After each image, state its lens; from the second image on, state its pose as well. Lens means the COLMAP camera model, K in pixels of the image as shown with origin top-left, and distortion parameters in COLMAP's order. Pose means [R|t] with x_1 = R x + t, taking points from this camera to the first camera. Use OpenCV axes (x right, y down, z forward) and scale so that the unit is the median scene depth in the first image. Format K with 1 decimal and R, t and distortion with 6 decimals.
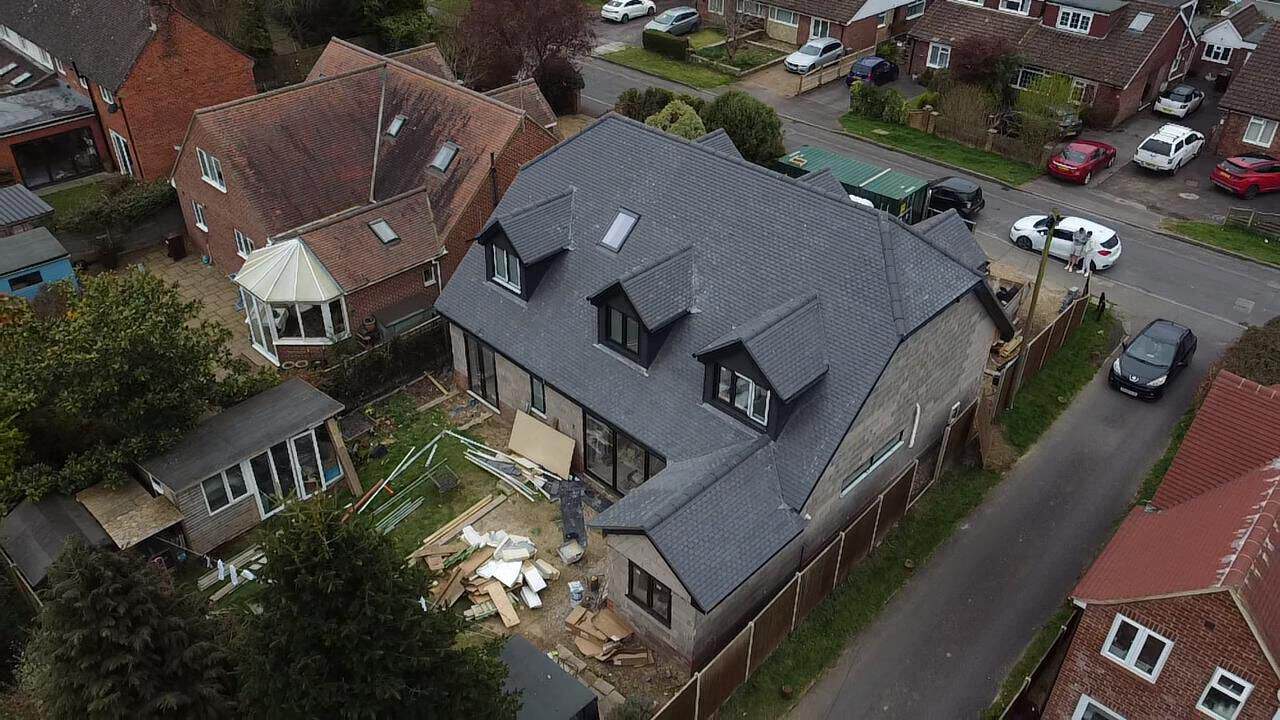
lens RADIAL K [[964.4, 0, 640.0], [0, 964.4, 360.0], [0, 0, 1]] dist [0.002765, 0.000851]
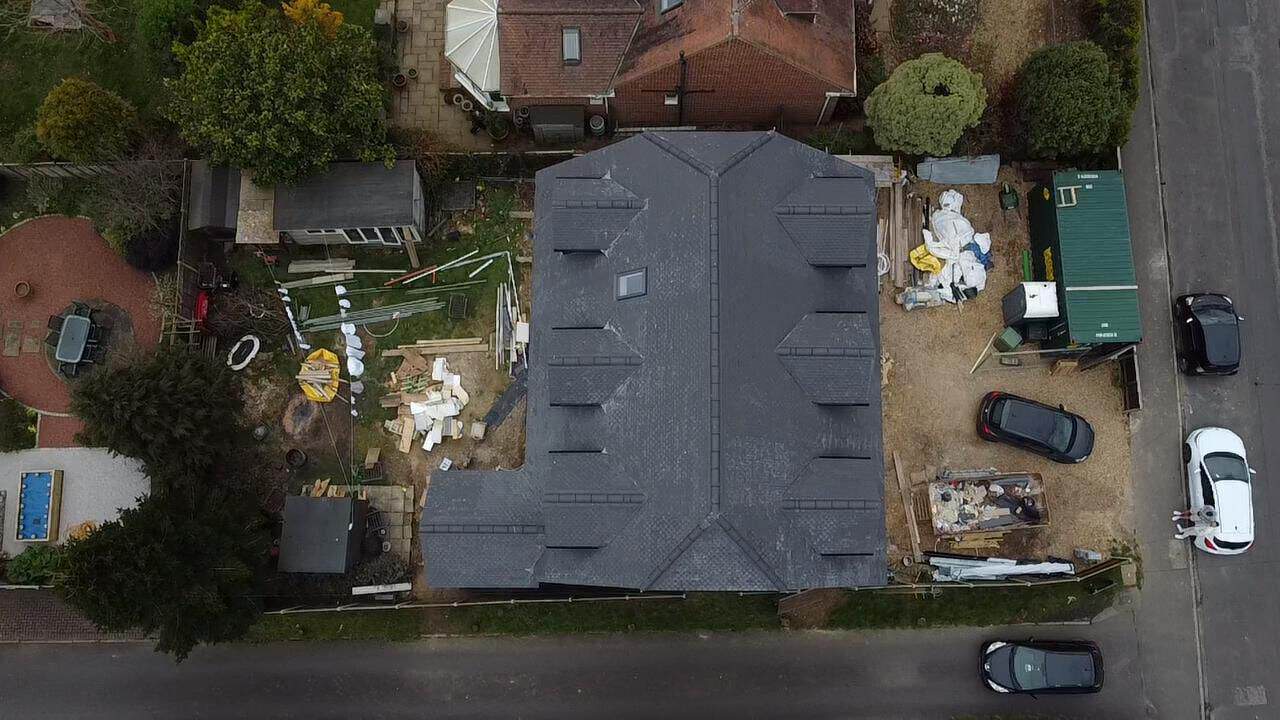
lens RADIAL K [[964.4, 0, 640.0], [0, 964.4, 360.0], [0, 0, 1]] dist [0.002765, 0.000851]
pose [[0.684701, 0.713318, -0.149542, 0.188984], [-0.382536, 0.526378, 0.759336, -0.842656], [0.620364, -0.462713, 0.633282, 0.284315]]
